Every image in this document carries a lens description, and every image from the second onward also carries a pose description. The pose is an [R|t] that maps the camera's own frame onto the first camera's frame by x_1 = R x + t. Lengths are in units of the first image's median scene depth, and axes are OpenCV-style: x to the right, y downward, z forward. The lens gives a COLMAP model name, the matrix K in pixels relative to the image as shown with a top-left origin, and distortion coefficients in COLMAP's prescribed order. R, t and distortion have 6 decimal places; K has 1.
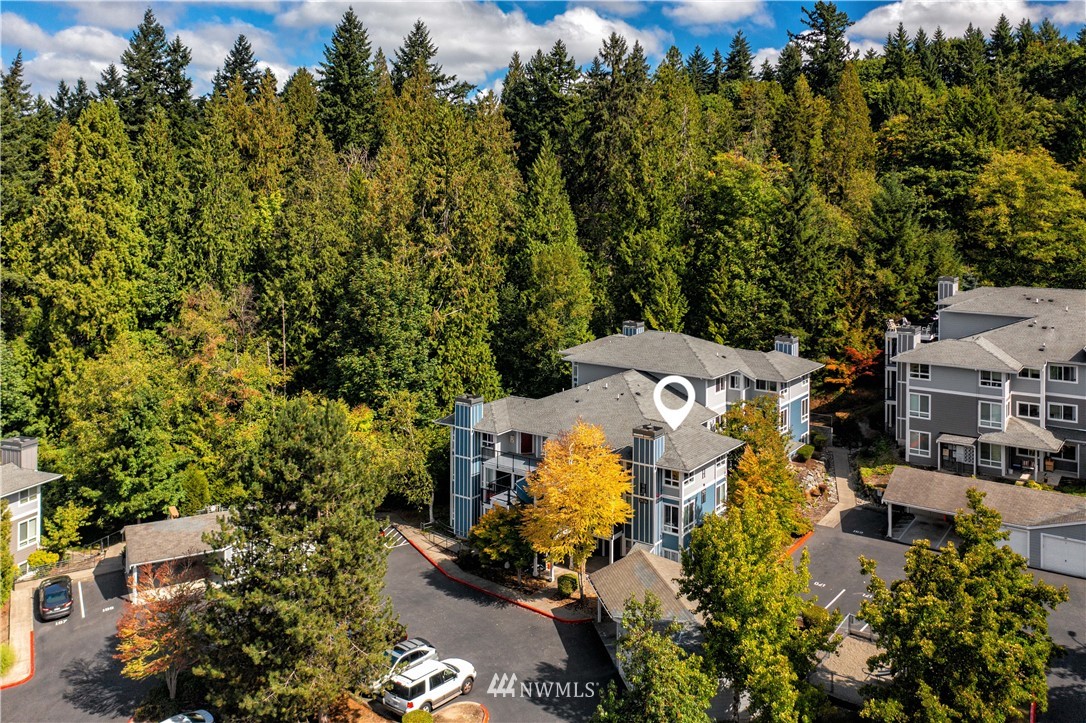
lens RADIAL K [[927.8, 0, 571.9], [0, 927.8, 217.1], [0, 0, 1]] dist [-0.009406, -0.002216]
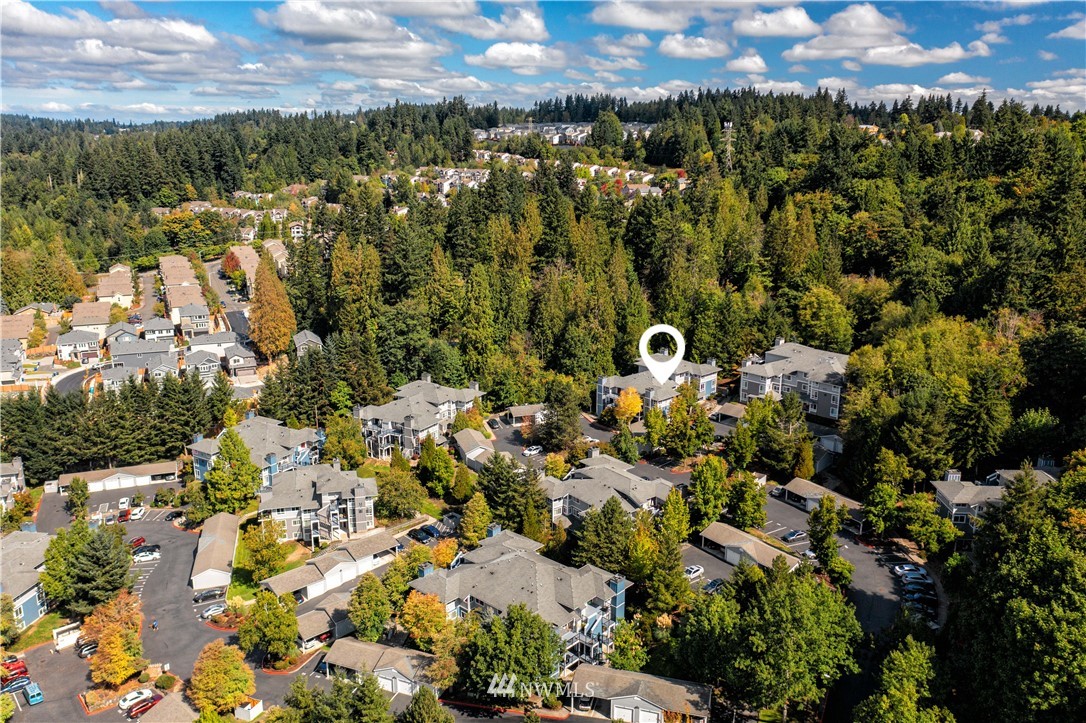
lens RADIAL K [[948.2, 0, 543.0], [0, 948.2, 361.5], [0, 0, 1]] dist [-0.000018, 0.001215]
pose [[0.978362, 0.045081, -0.201928, 0.335872], [0.002207, 0.973643, 0.228066, -0.580941], [0.206888, -0.223577, 0.952476, -2.088202]]
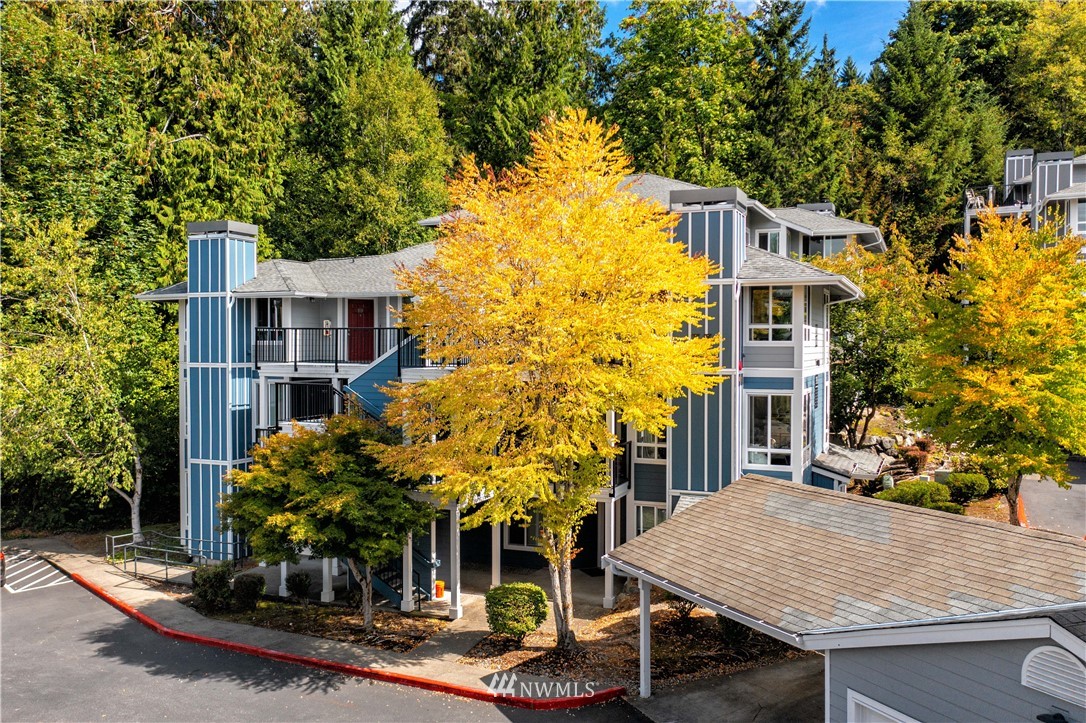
lens RADIAL K [[948.2, 0, 543.0], [0, 948.2, 361.5], [0, 0, 1]] dist [-0.000018, 0.001215]
pose [[0.979314, -0.011496, 0.202017, -0.051014], [0.010848, 0.999932, 0.004316, 0.233181], [-0.202053, -0.002035, 0.979372, 0.501080]]
